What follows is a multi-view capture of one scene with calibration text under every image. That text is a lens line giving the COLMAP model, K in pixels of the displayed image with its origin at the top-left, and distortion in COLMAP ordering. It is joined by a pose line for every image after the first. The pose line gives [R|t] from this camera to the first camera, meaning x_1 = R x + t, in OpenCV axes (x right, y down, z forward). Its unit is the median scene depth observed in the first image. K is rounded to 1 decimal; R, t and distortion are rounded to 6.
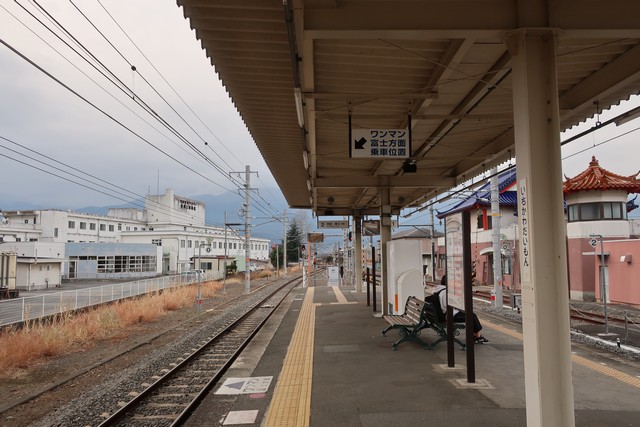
lens RADIAL K [[502.6, 0, 320.3], [0, 502.6, 213.6], [0, 0, 1]] dist [-0.004199, 0.003105]
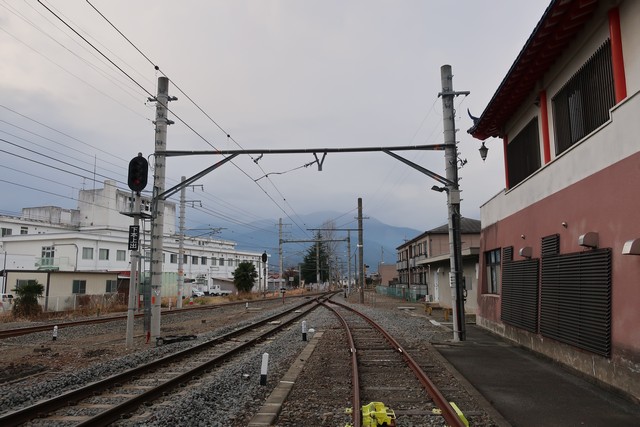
lens RADIAL K [[502.6, 0, 320.3], [0, 502.6, 212.6], [0, 0, 1]] dist [-0.004199, 0.003105]
pose [[0.992554, -0.016704, -0.120654, 0.151107], [0.010783, 0.998713, -0.049560, 0.063571], [0.121327, 0.047890, 0.991457, 0.584374]]
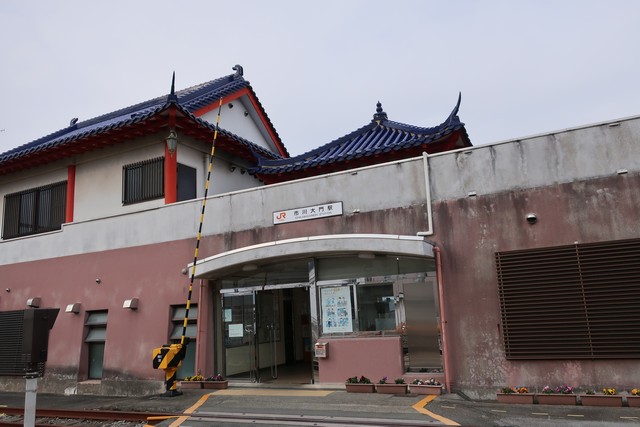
lens RADIAL K [[502.6, 0, 322.4], [0, 502.6, 215.6], [0, 0, 1]] dist [-0.004199, 0.003105]
pose [[0.464516, 0.152095, 0.872406, 0.065387], [-0.028154, 0.987179, -0.157114, 0.058256], [-0.885117, 0.048420, 0.462842, 0.515093]]
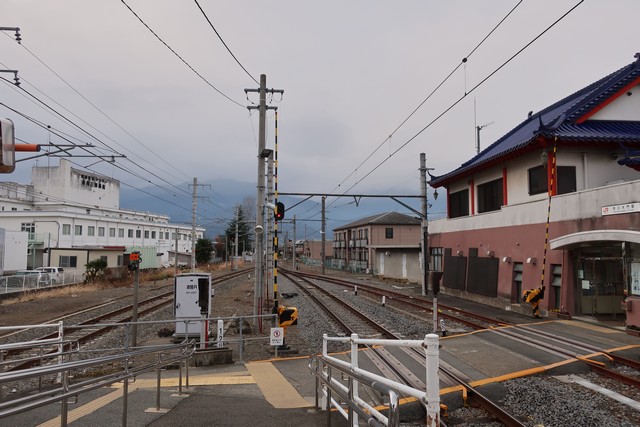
lens RADIAL K [[502.6, 0, 320.8], [0, 502.6, 211.6], [0, 0, 1]] dist [-0.004199, 0.003105]
pose [[0.996454, 0.017563, 0.082287, 0.048320], [-0.018286, 0.999801, 0.008036, 0.031830], [-0.082129, -0.009512, 0.996576, 0.365871]]
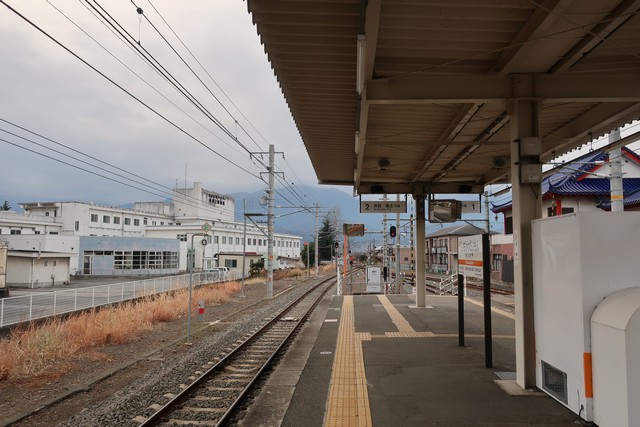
lens RADIAL K [[502.6, 0, 320.5], [0, 502.6, 214.4], [0, 0, 1]] dist [-0.004199, 0.003105]
pose [[0.997816, 0.008394, -0.065522, -0.004624], [-0.008085, 0.999955, 0.004993, 0.009681], [0.065561, -0.004452, 0.997839, 0.105548]]
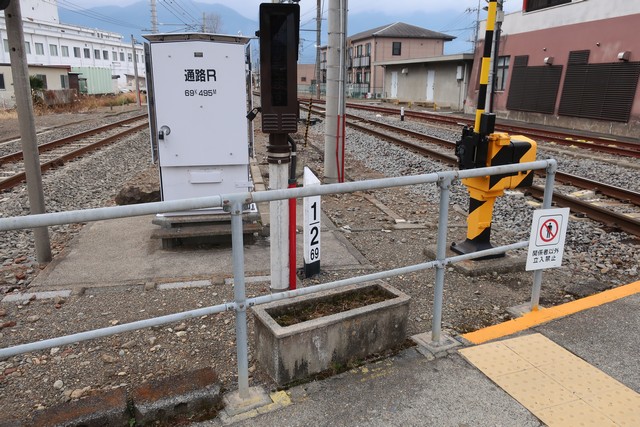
lens RADIAL K [[502.6, 0, 319.6], [0, 502.6, 213.6], [0, 0, 1]] dist [-0.004199, 0.003105]
pose [[0.989307, -0.024323, 0.143806, 0.019923], [-0.025688, 0.941522, 0.335970, 0.058901], [-0.143568, -0.336072, 0.930830, 0.500101]]
